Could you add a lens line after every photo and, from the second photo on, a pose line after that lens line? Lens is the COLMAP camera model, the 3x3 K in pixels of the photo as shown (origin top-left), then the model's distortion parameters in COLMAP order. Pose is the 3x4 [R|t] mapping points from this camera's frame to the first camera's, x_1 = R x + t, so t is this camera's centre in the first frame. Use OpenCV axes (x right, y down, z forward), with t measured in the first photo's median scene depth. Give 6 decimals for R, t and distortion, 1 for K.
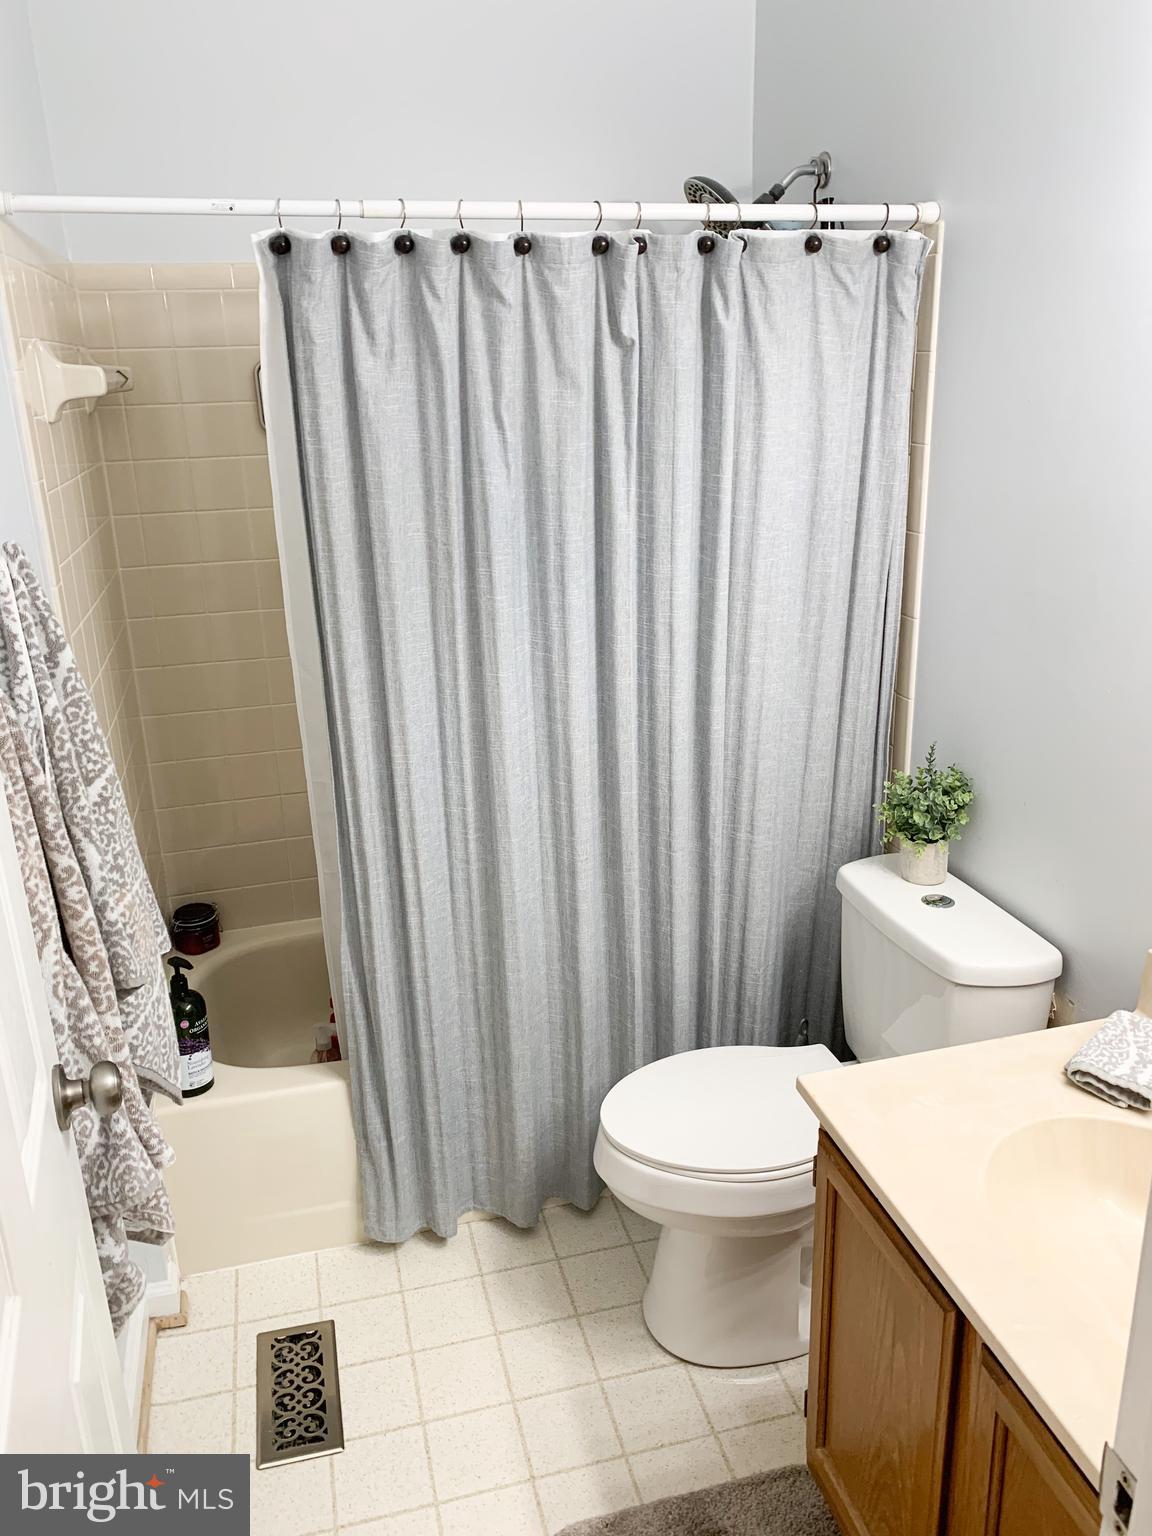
lens RADIAL K [[1169.8, 0, 583.1], [0, 1169.8, 763.8], [0, 0, 1]] dist [0.059864, -0.086308]
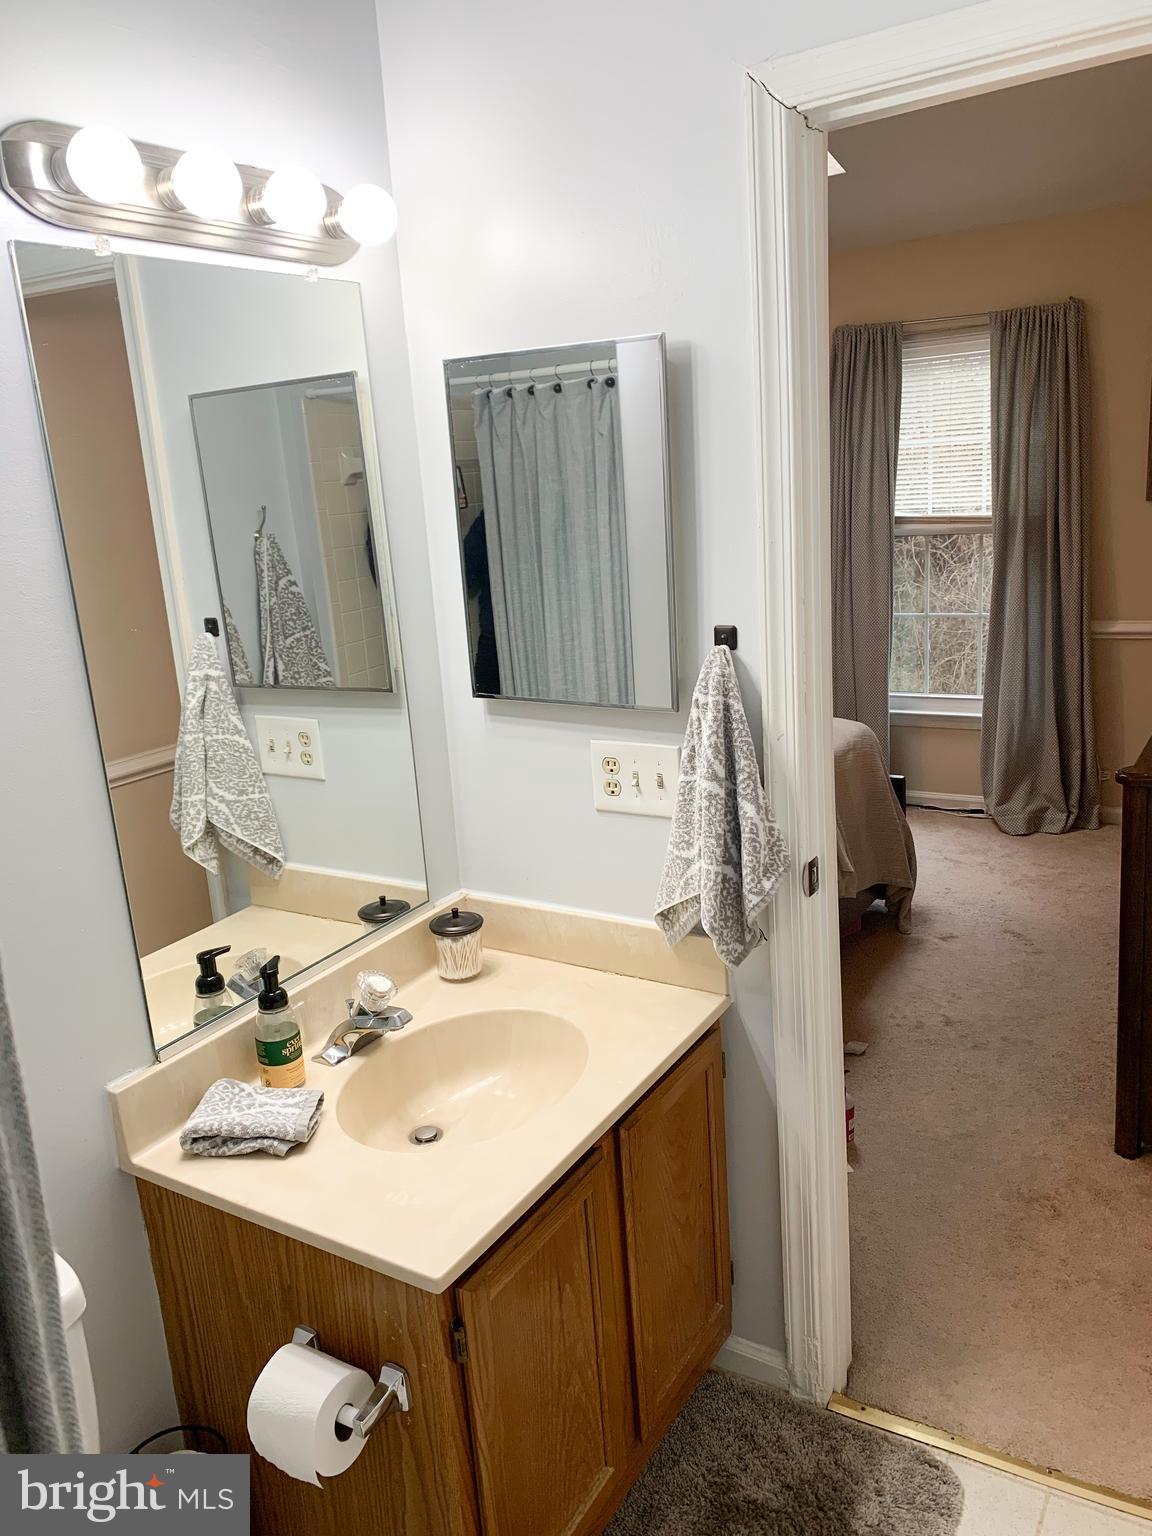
lens RADIAL K [[1168.2, 0, 576.0], [0, 1168.2, 768.0], [0, 0, 1]] dist [0.000121, 0.000369]
pose [[0.682736, 0.168119, -0.711061, 1.438971], [-0.194077, 0.979938, 0.045344, 0.044538], [0.704419, 0.107043, 0.701667, -0.161932]]
